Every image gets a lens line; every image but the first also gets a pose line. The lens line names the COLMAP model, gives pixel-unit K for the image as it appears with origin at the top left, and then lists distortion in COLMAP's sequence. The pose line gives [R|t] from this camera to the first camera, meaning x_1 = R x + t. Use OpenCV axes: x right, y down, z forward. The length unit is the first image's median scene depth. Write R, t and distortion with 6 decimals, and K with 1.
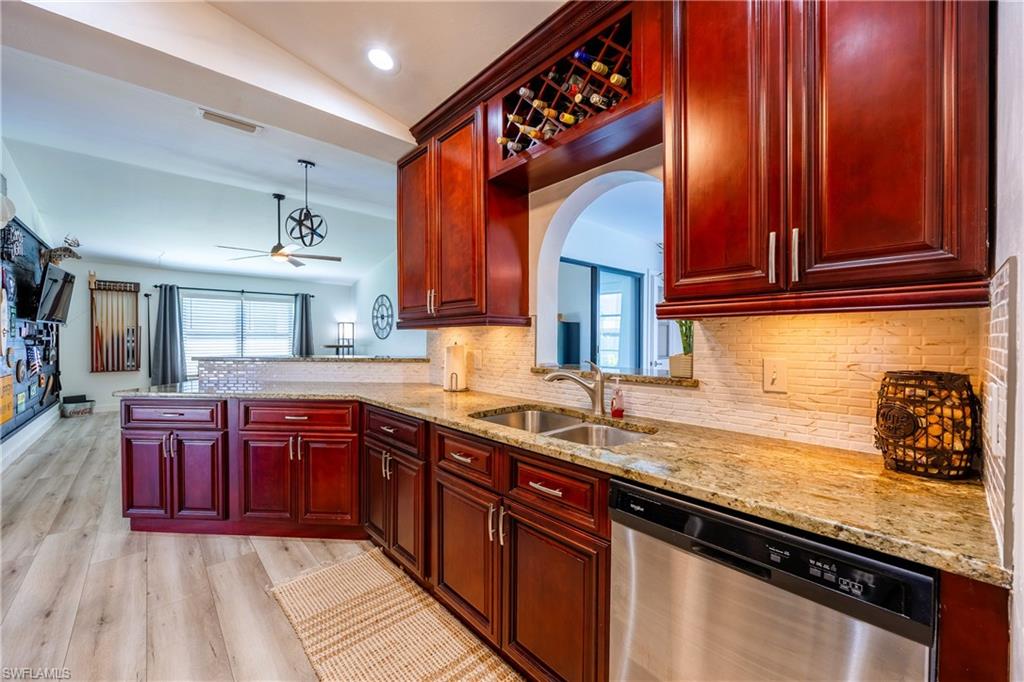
lens RADIAL K [[394.6, 0, 506.5], [0, 394.6, 340.1], [0, 0, 1]] dist [-0.002038, 0.000231]
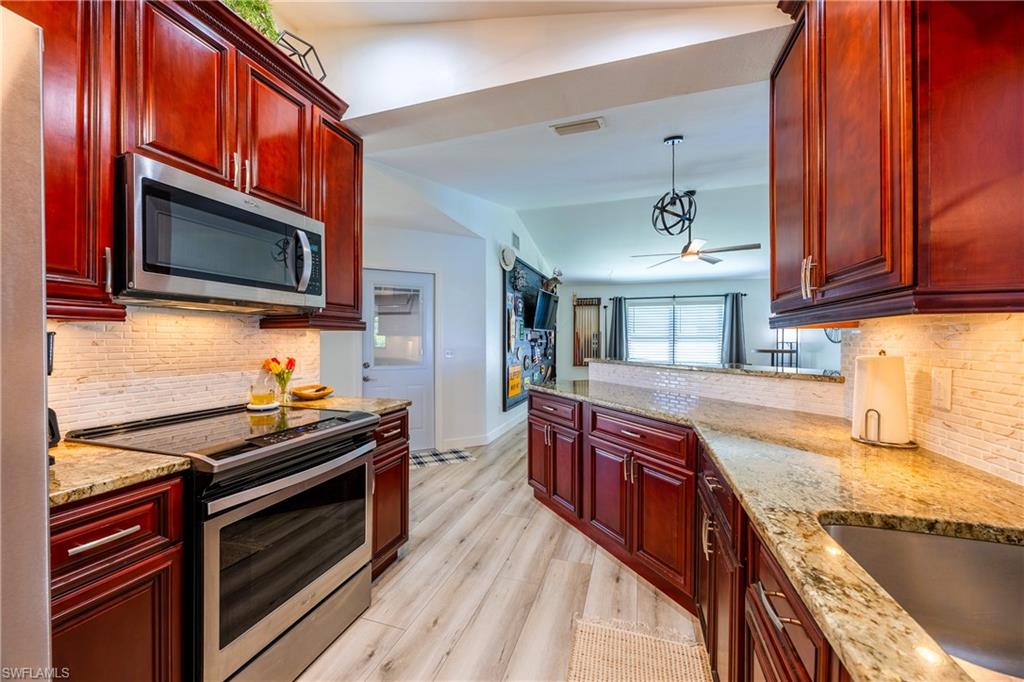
lens RADIAL K [[394.6, 0, 508.6], [0, 394.6, 342.3], [0, 0, 1]] dist [-0.002038, 0.000231]
pose [[0.494310, 0.004678, -0.869273, 0.066101], [-0.006399, 0.999978, 0.001743, -0.002717], [0.869262, 0.004701, 0.494329, 0.257246]]
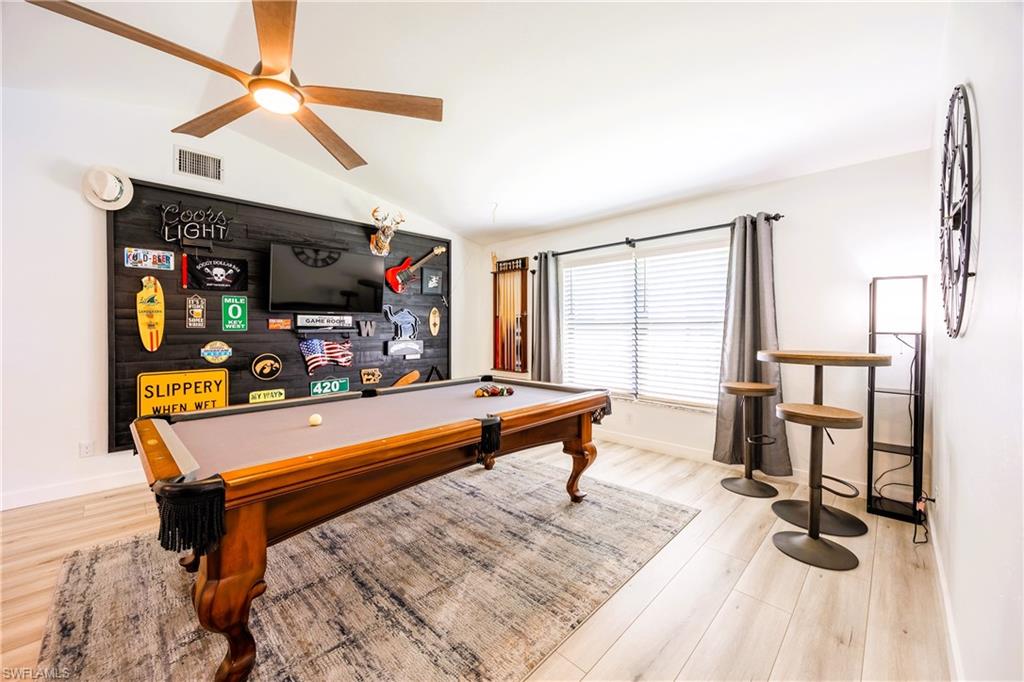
lens RADIAL K [[394.6, 0, 510.6], [0, 394.6, 333.4], [0, 0, 1]] dist [-0.002038, 0.000231]
pose [[0.064221, 0.012872, -0.997853, -0.414577], [-0.007115, 0.999897, 0.012441, -0.018078], [0.997910, 0.006301, 0.064306, 2.105077]]
